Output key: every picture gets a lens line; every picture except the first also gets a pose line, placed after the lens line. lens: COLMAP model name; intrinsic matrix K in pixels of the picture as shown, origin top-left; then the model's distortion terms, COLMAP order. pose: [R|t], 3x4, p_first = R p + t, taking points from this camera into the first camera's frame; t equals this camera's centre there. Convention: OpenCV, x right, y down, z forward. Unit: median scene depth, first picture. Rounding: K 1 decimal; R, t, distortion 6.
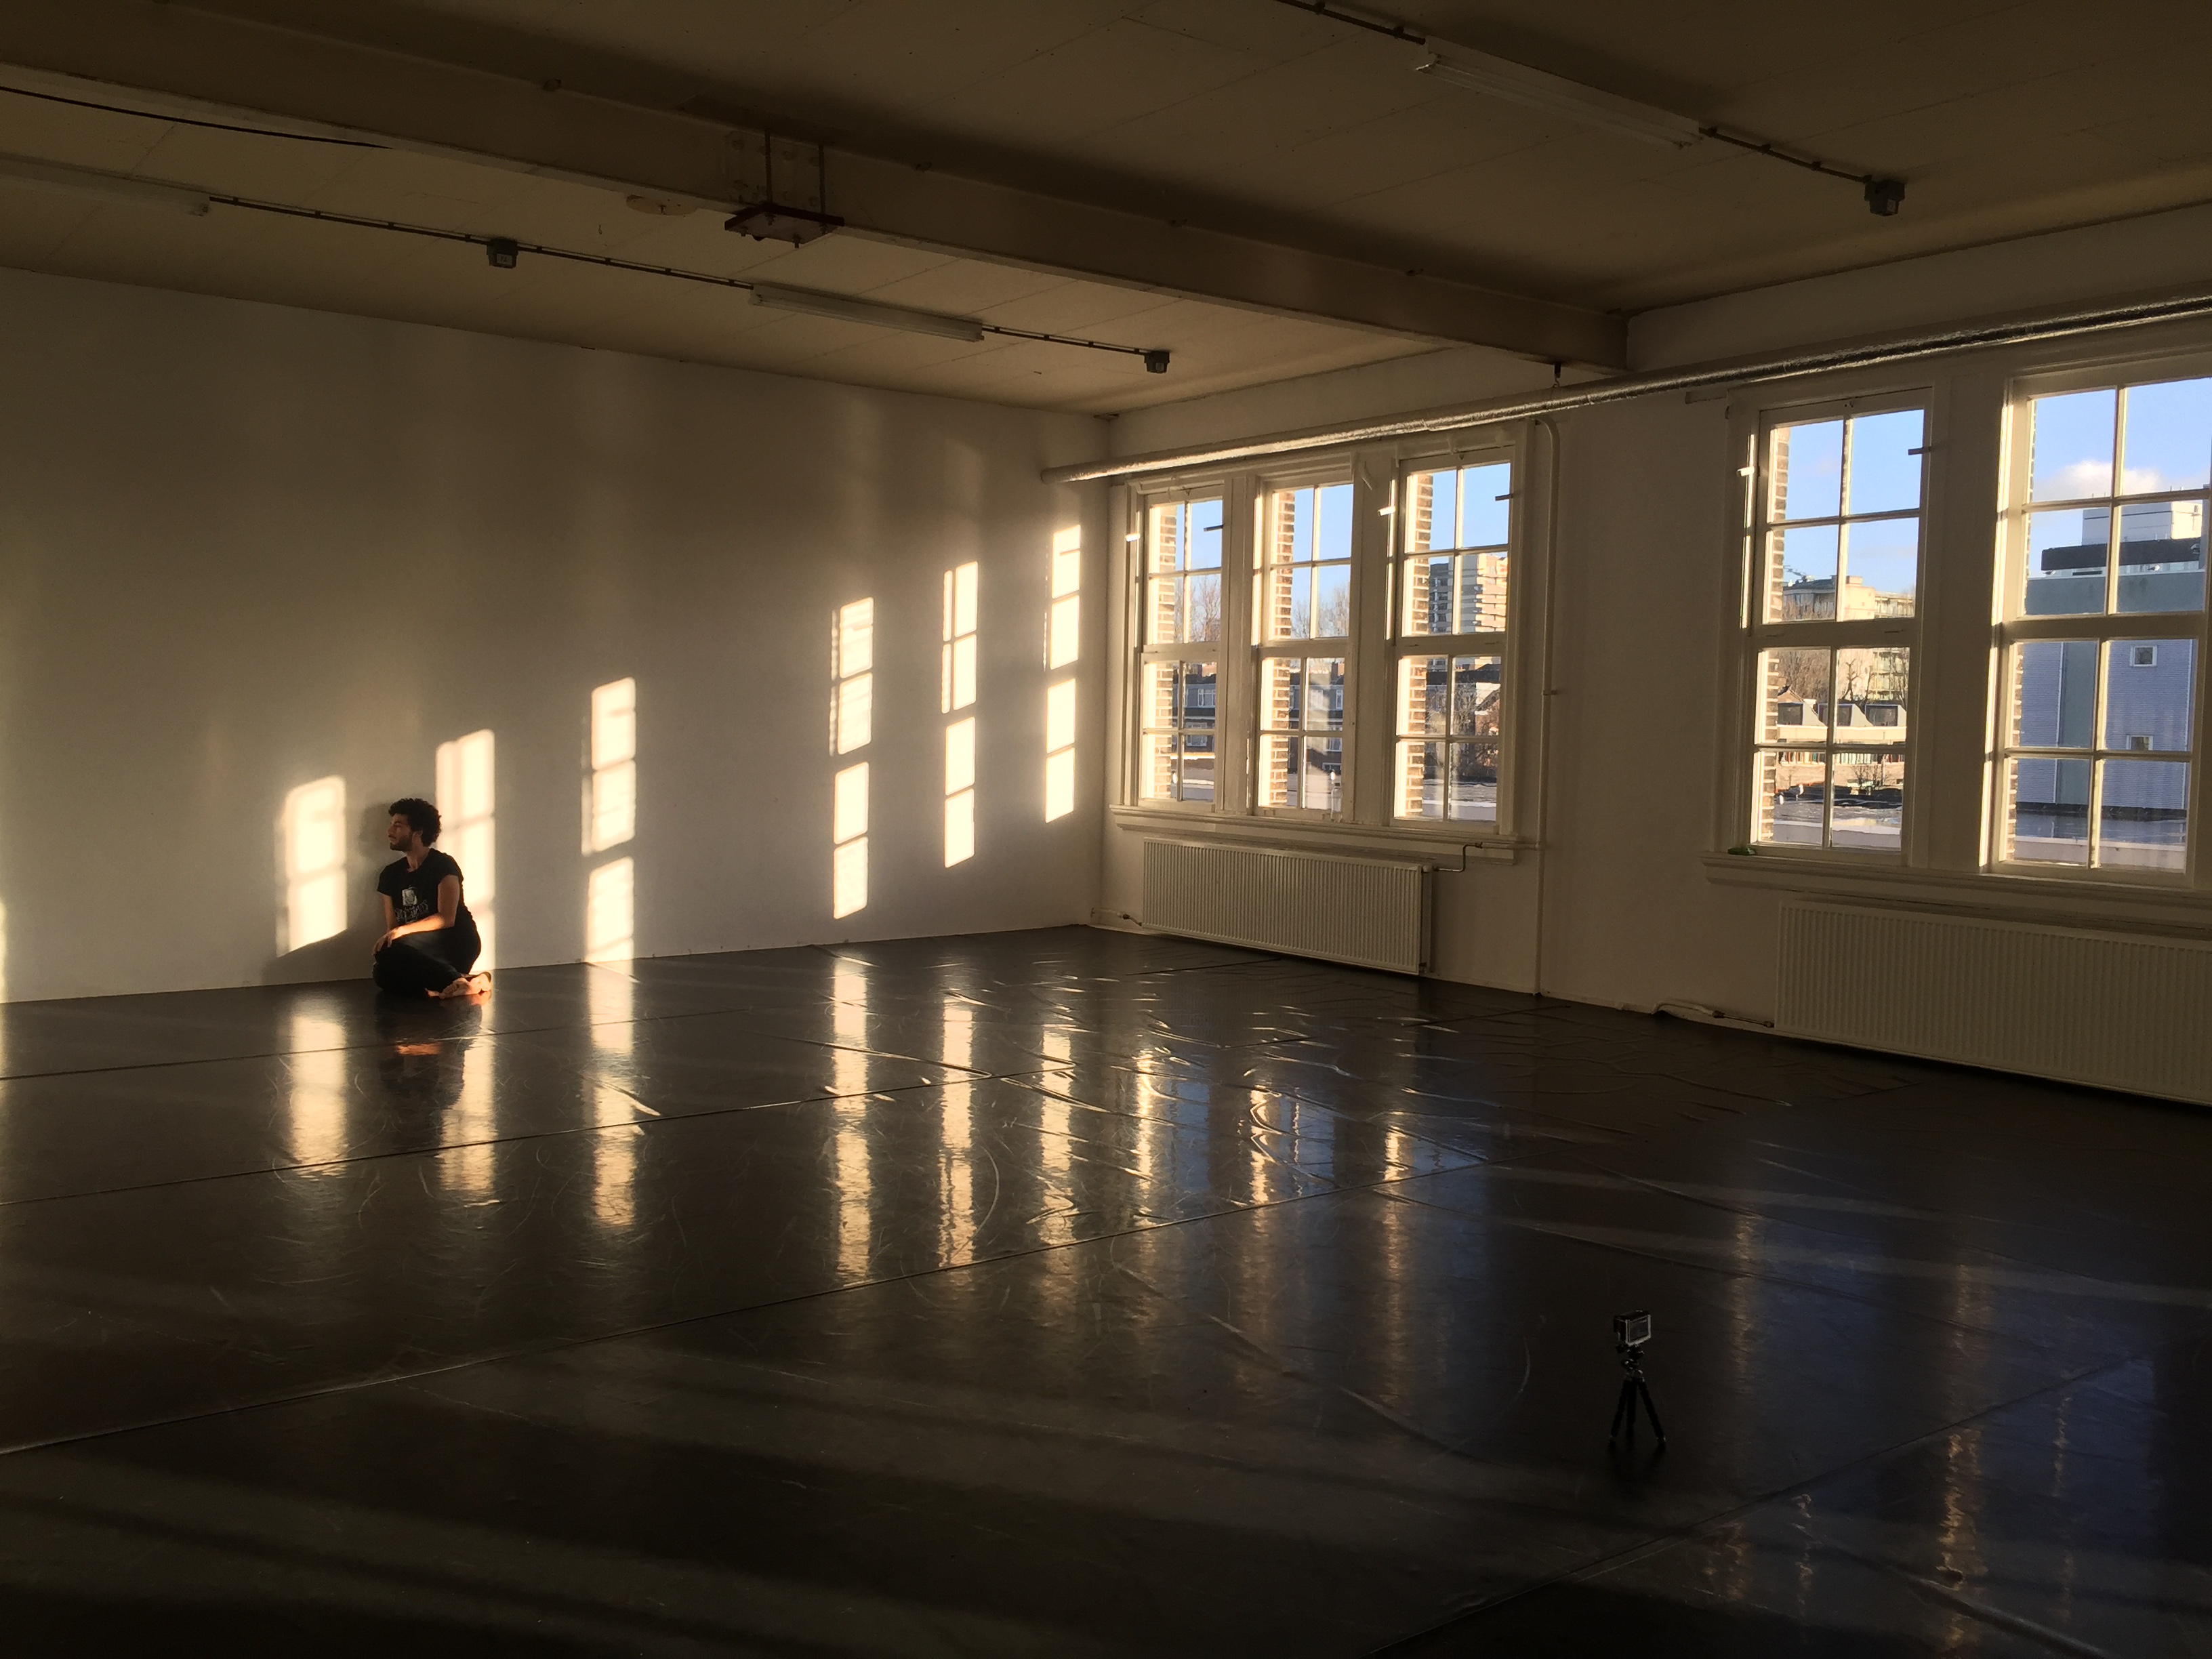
lens RADIAL K [[1829.4, 0, 1106.0], [0, 1829.4, 829.5], [0, 0, 1]] dist [0.013384, 0.007726]
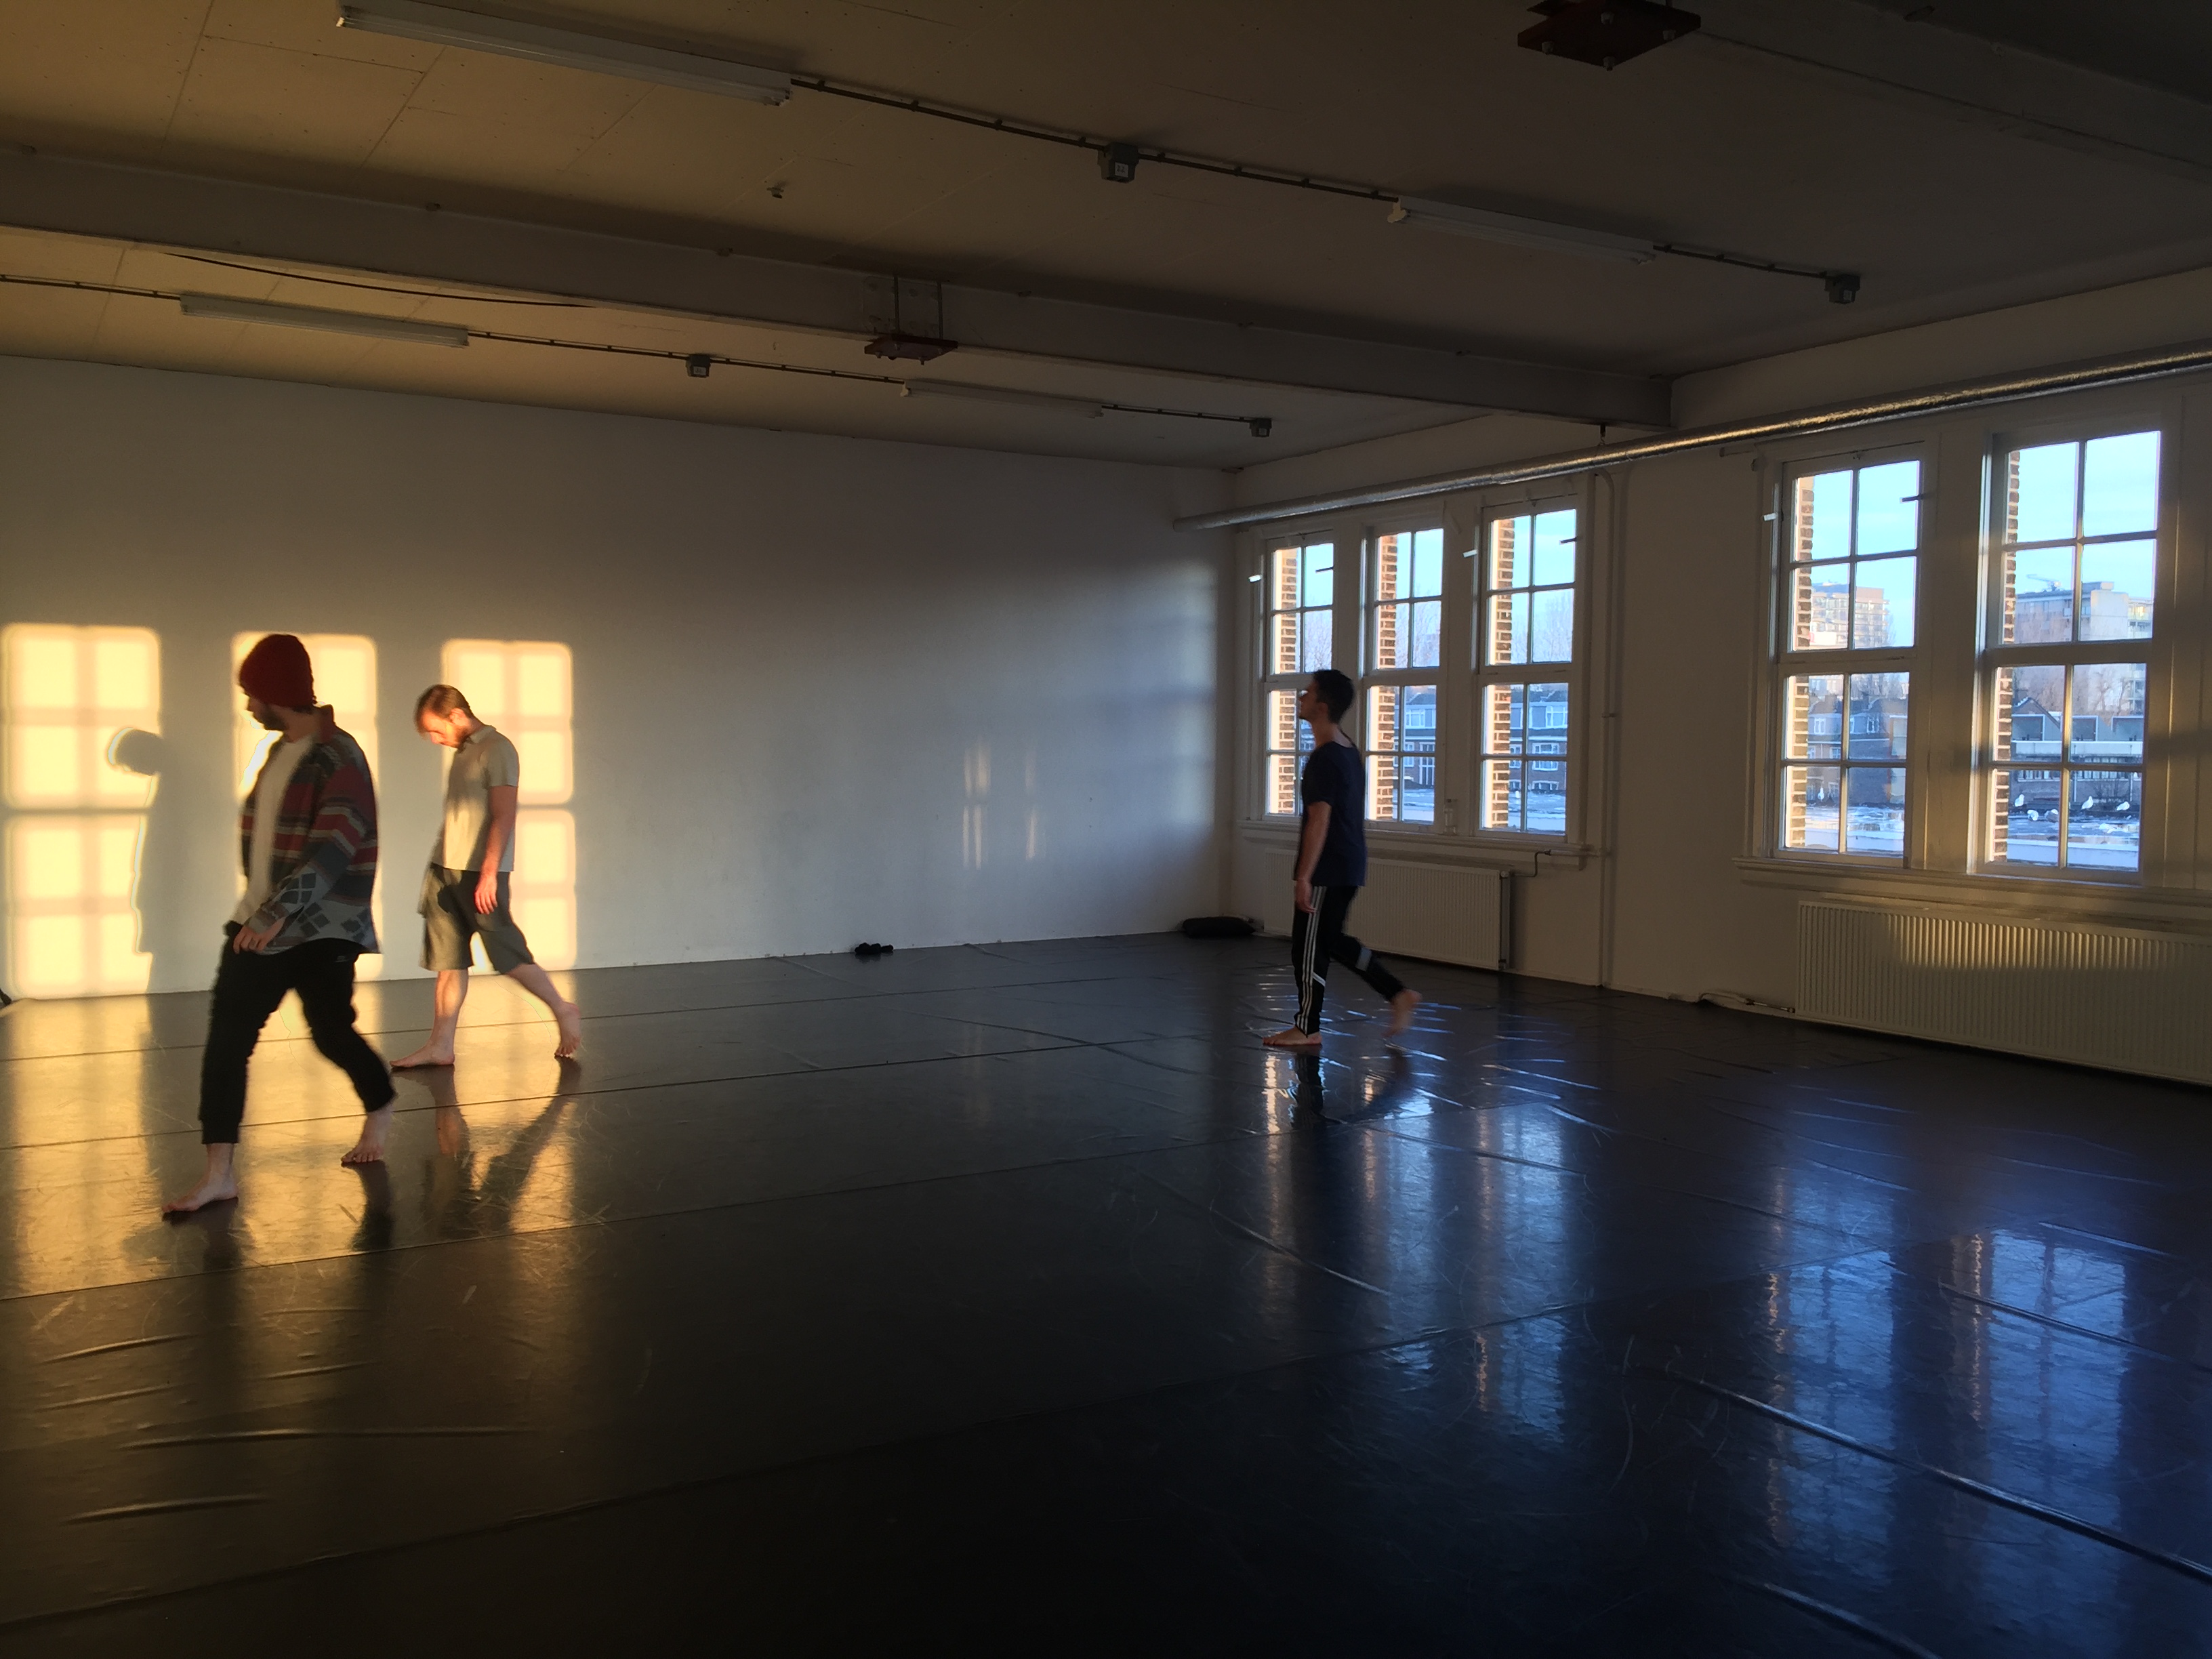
lens RADIAL K [[1891.9, 0, 1106.0], [0, 1891.9, 829.5], [0, 0, 1]] dist [-0.003237, -0.004479]
pose [[0.992218, -0.004625, -0.124428, 0.080632], [0.002962, 0.999904, -0.013550, 0.009444], [0.124478, 0.013076, 0.992136, -0.177270]]
